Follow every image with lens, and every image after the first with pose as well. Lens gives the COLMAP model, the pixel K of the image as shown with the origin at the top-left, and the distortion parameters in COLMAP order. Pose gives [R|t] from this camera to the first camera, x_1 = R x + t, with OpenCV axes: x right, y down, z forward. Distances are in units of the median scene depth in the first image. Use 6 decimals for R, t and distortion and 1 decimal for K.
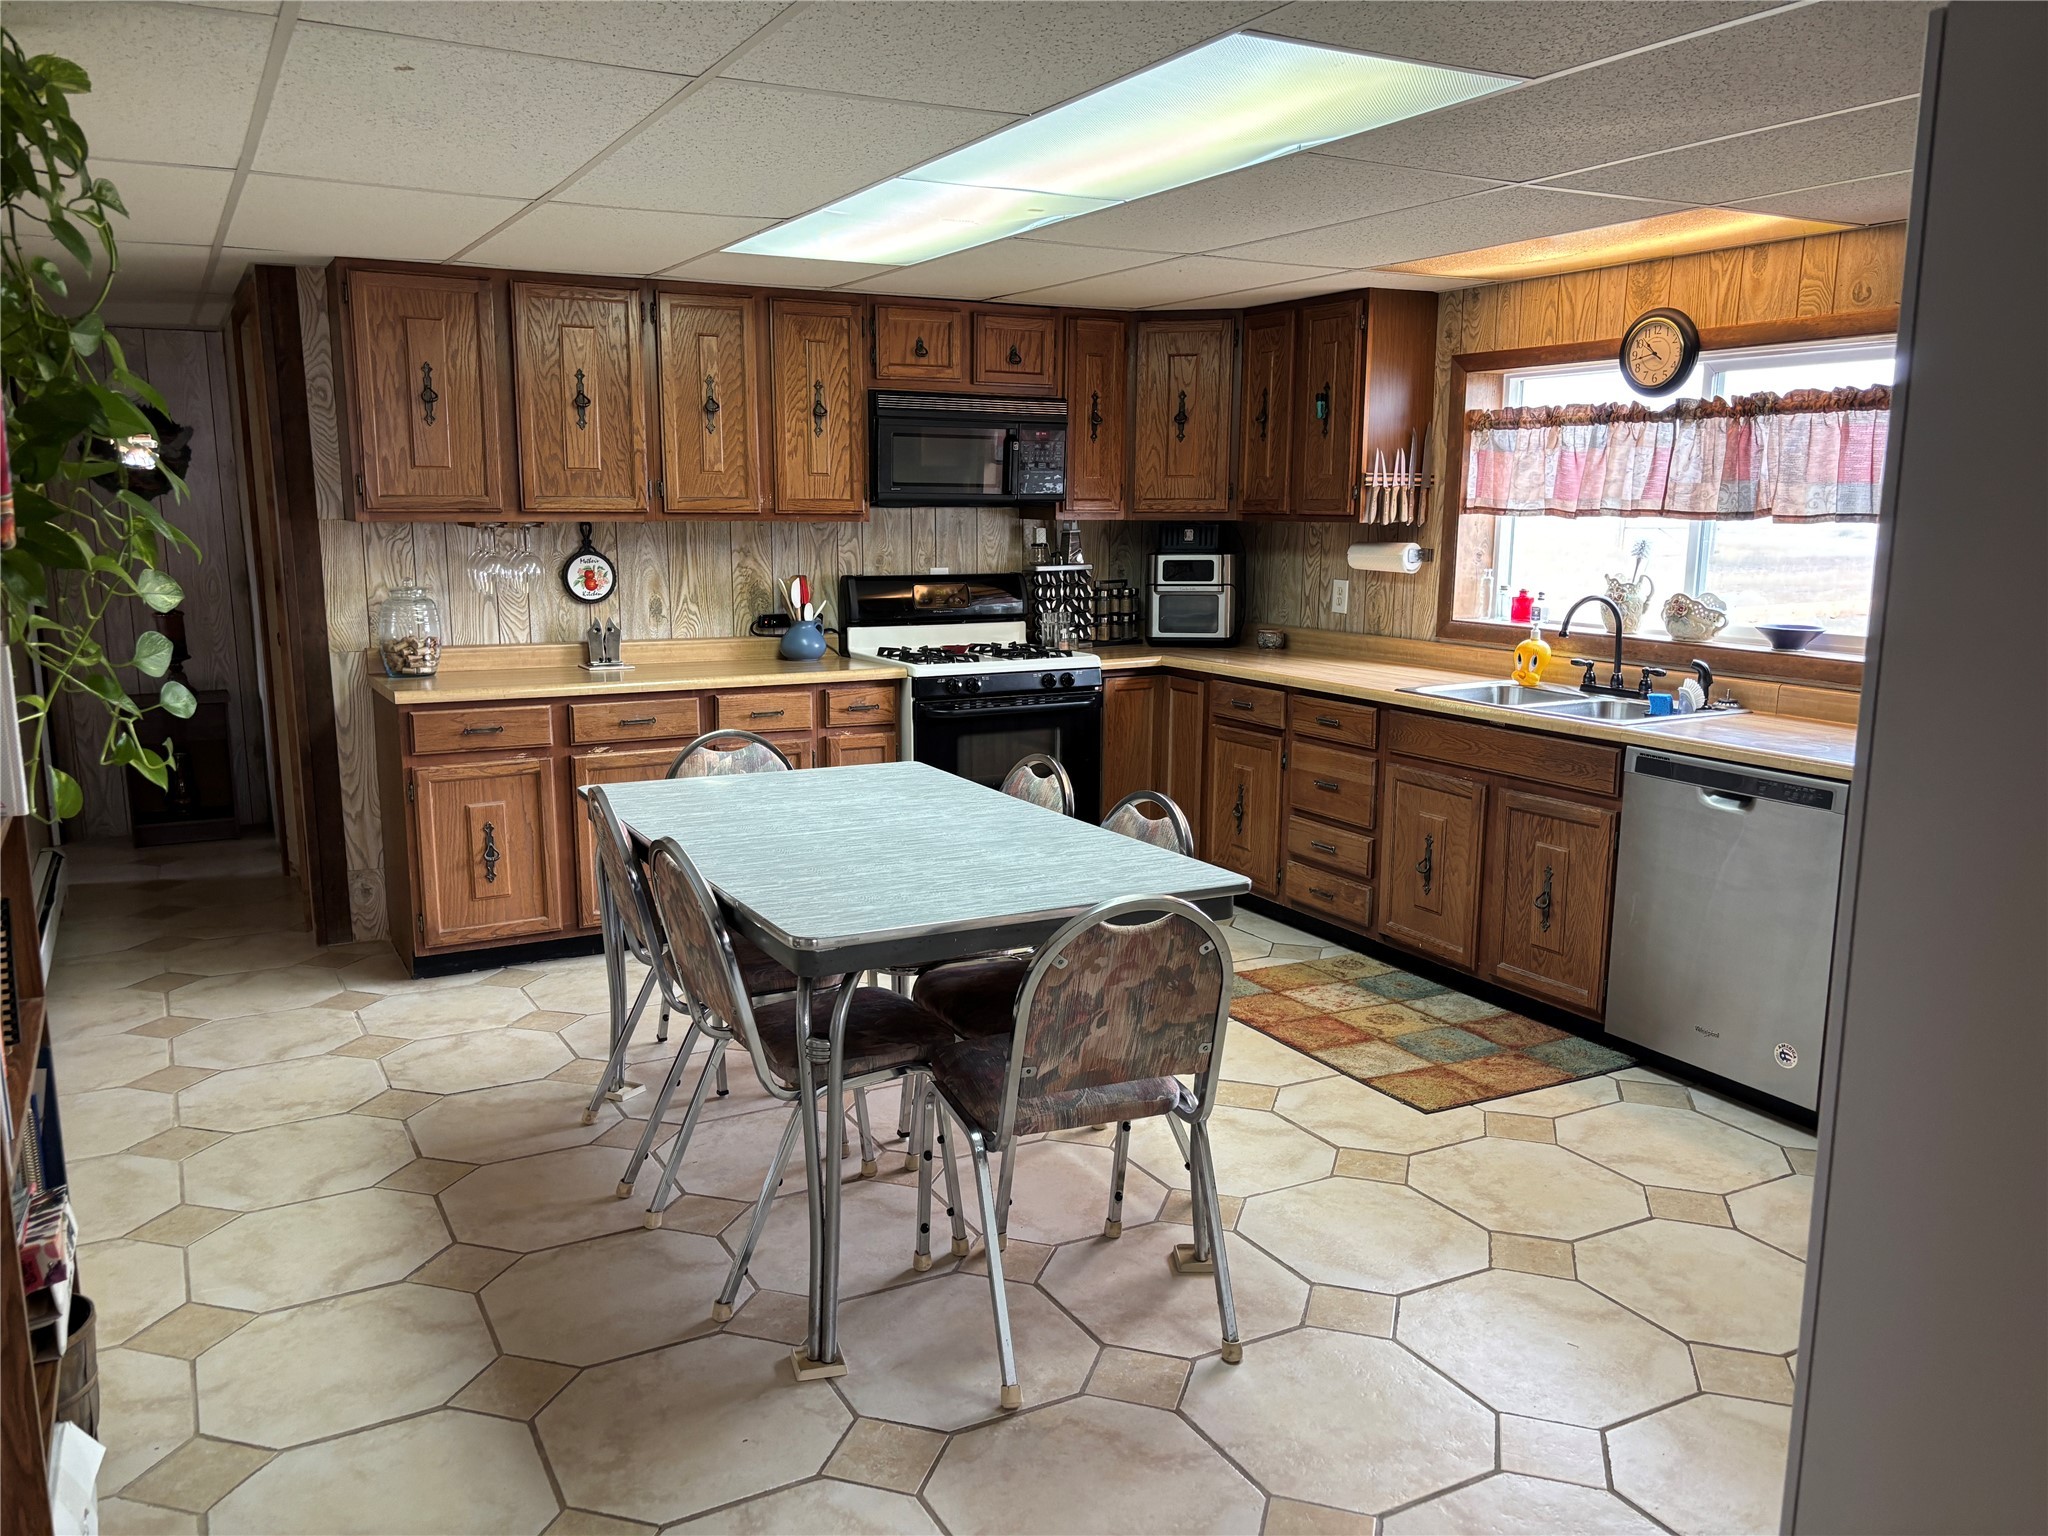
lens RADIAL K [[1551.6, 0, 1011.3], [0, 1551.6, 777.7], [0, 0, 1]] dist [0.010279, -0.010016]
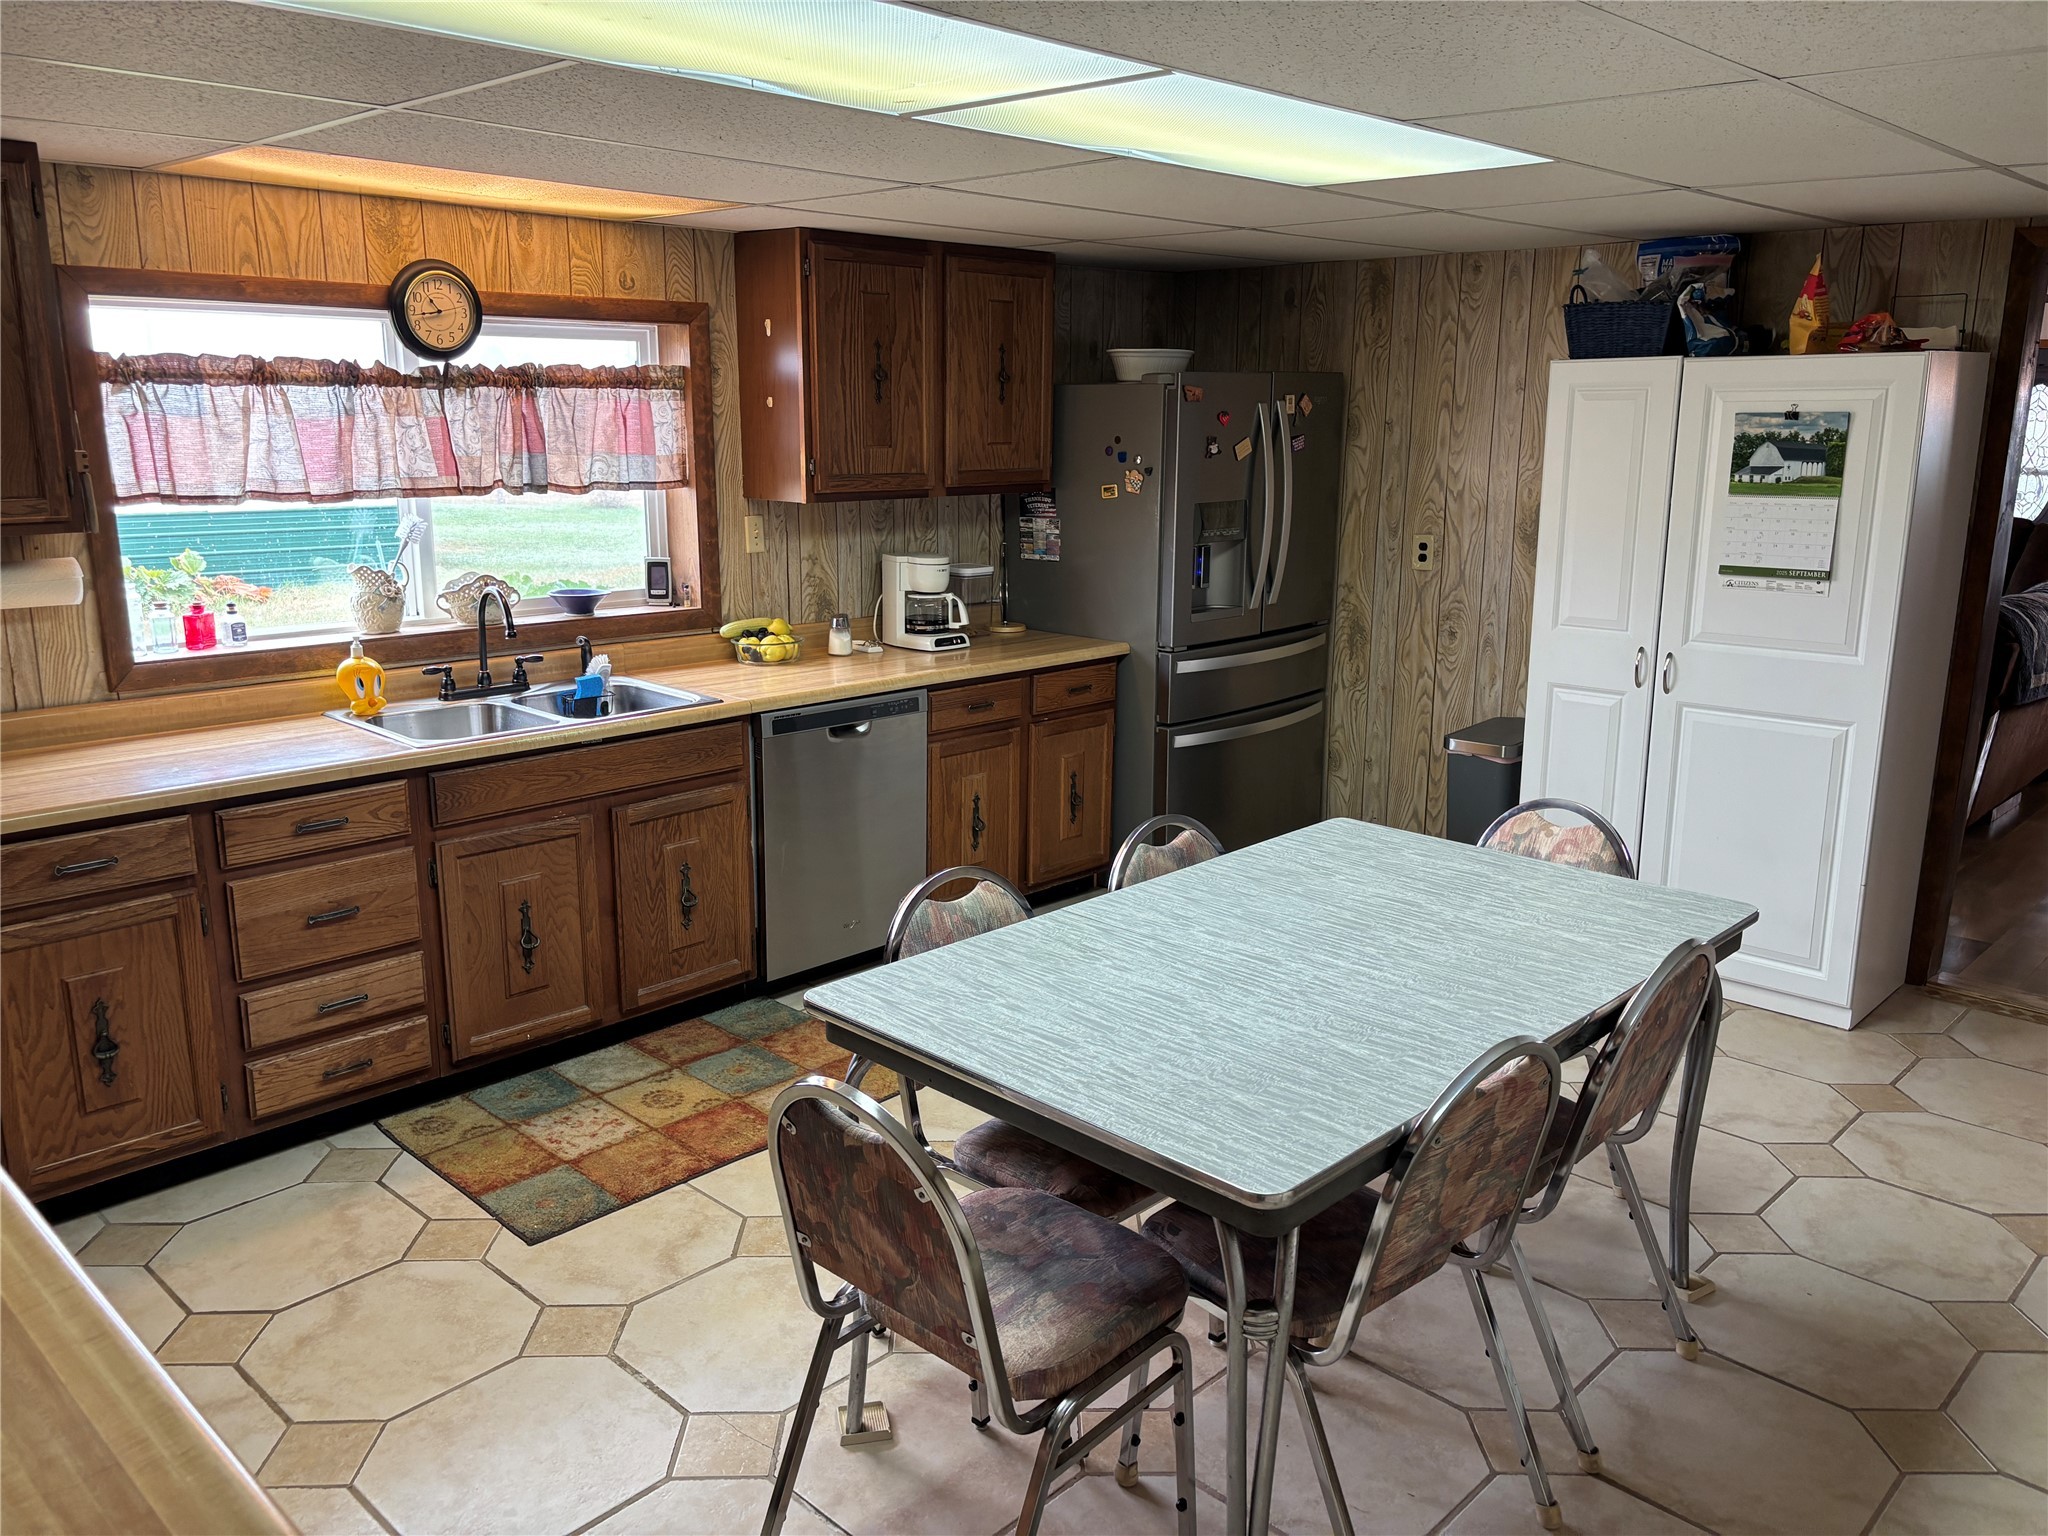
lens RADIAL K [[1551.6, 0, 1010.2], [0, 1551.6, 753.5], [0, 0, 1]] dist [0.010279, -0.010016]
pose [[-0.296550, -0.218596, 0.929663, -0.555978], [0.159076, 0.948546, 0.273779, -0.223583], [-0.941676, 0.229076, -0.246518, 0.965159]]
